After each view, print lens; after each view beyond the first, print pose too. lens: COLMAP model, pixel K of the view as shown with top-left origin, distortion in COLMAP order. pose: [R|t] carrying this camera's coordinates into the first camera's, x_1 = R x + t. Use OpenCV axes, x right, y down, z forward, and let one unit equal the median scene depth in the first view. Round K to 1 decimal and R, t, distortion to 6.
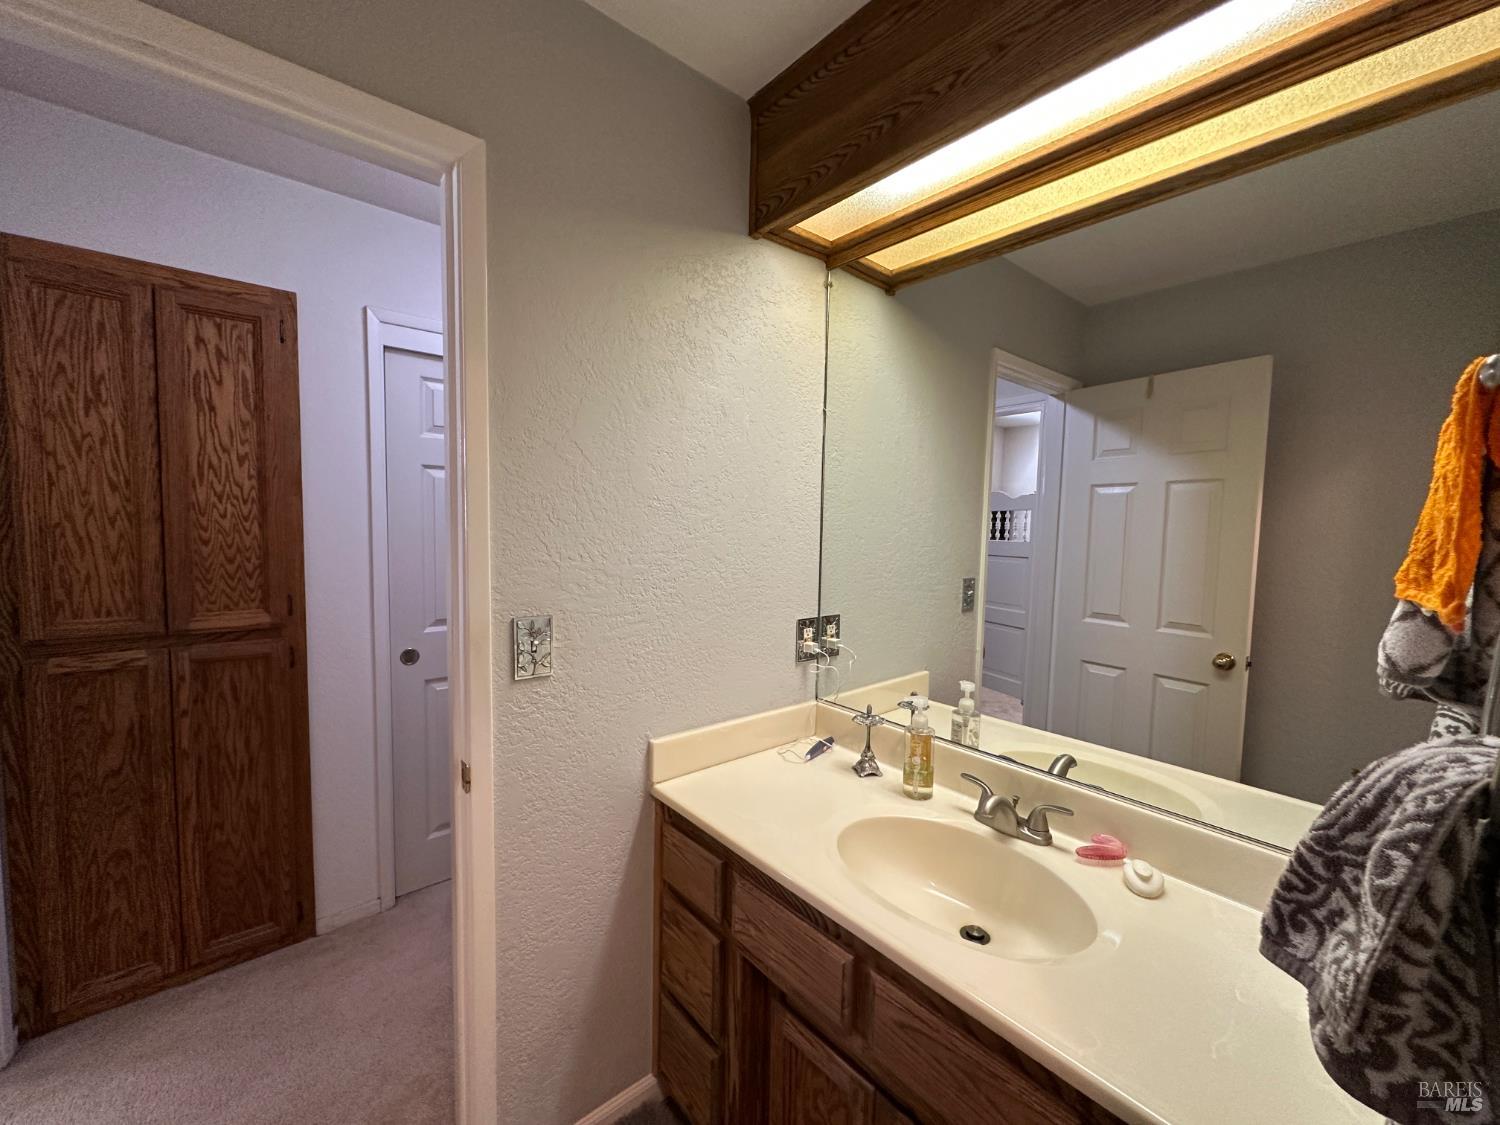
lens RADIAL K [[599.4, 0, 750.7], [0, 599.4, 562.3], [0, 0, 1]] dist [-0.004168, 0.001472]
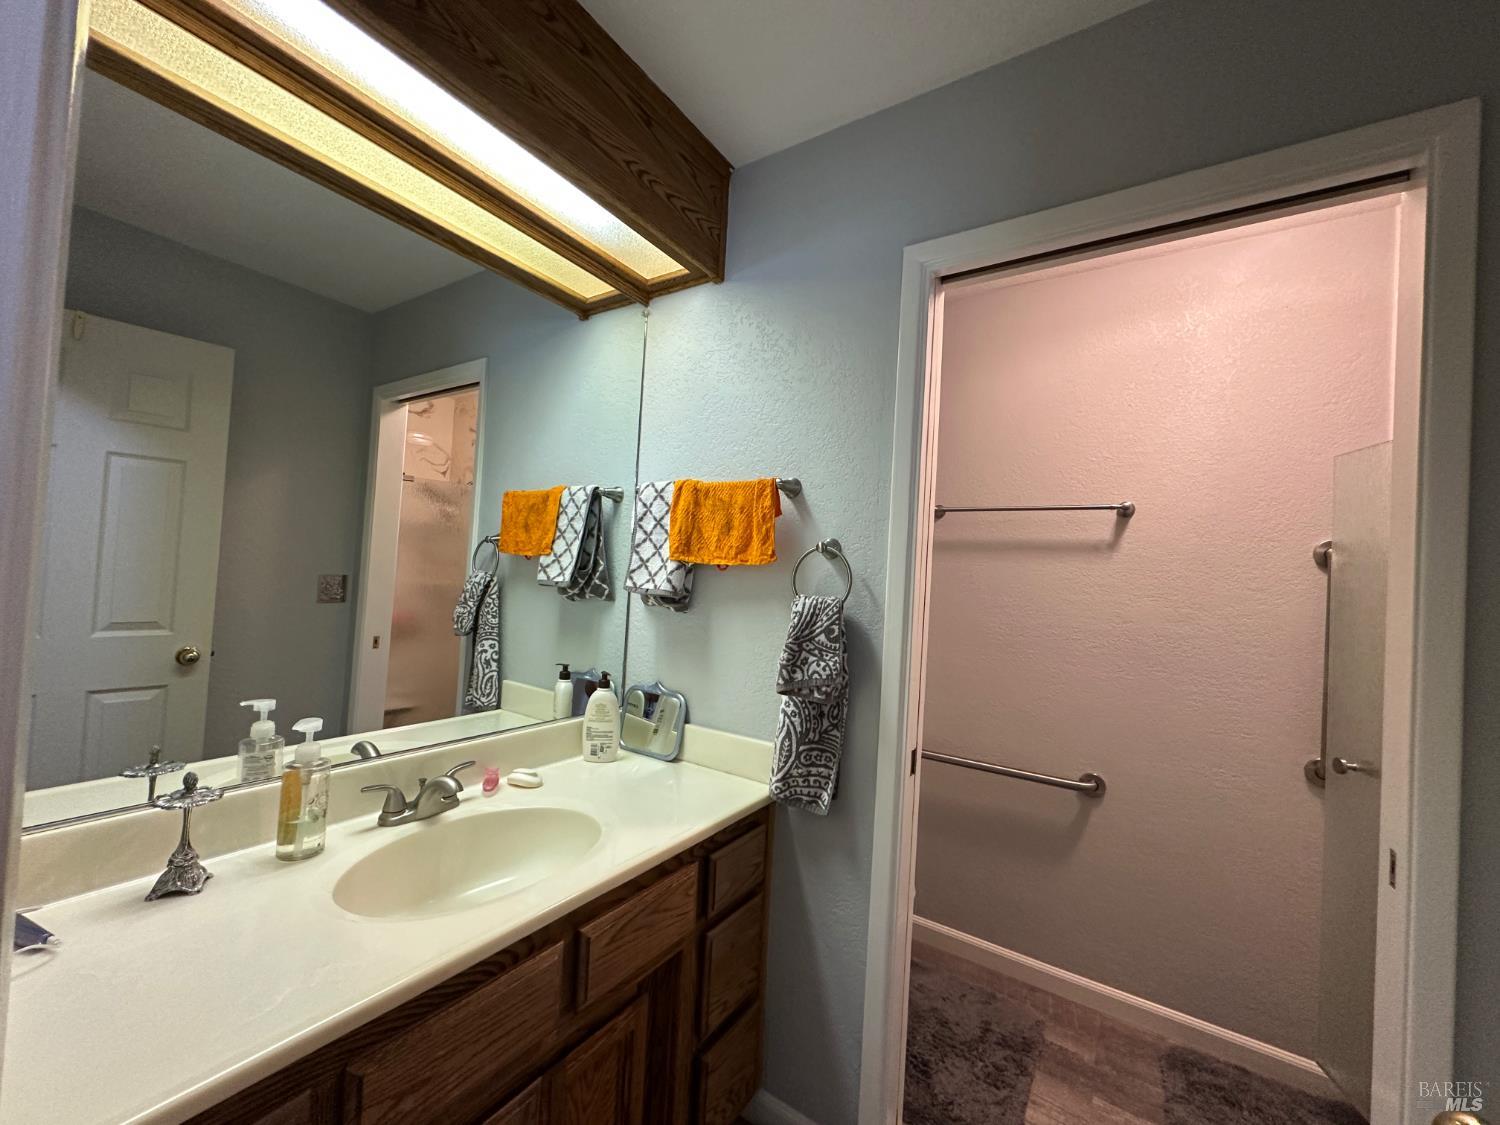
lens RADIAL K [[599.4, 0, 752.7], [0, 599.4, 568.2], [0, 0, 1]] dist [-0.004168, 0.001472]
pose [[-0.268780, -0.021707, 0.962957, -0.647961], [0.007439, 0.999669, 0.024611, 0.021409], [-0.963173, 0.013778, -0.268529, 0.730250]]
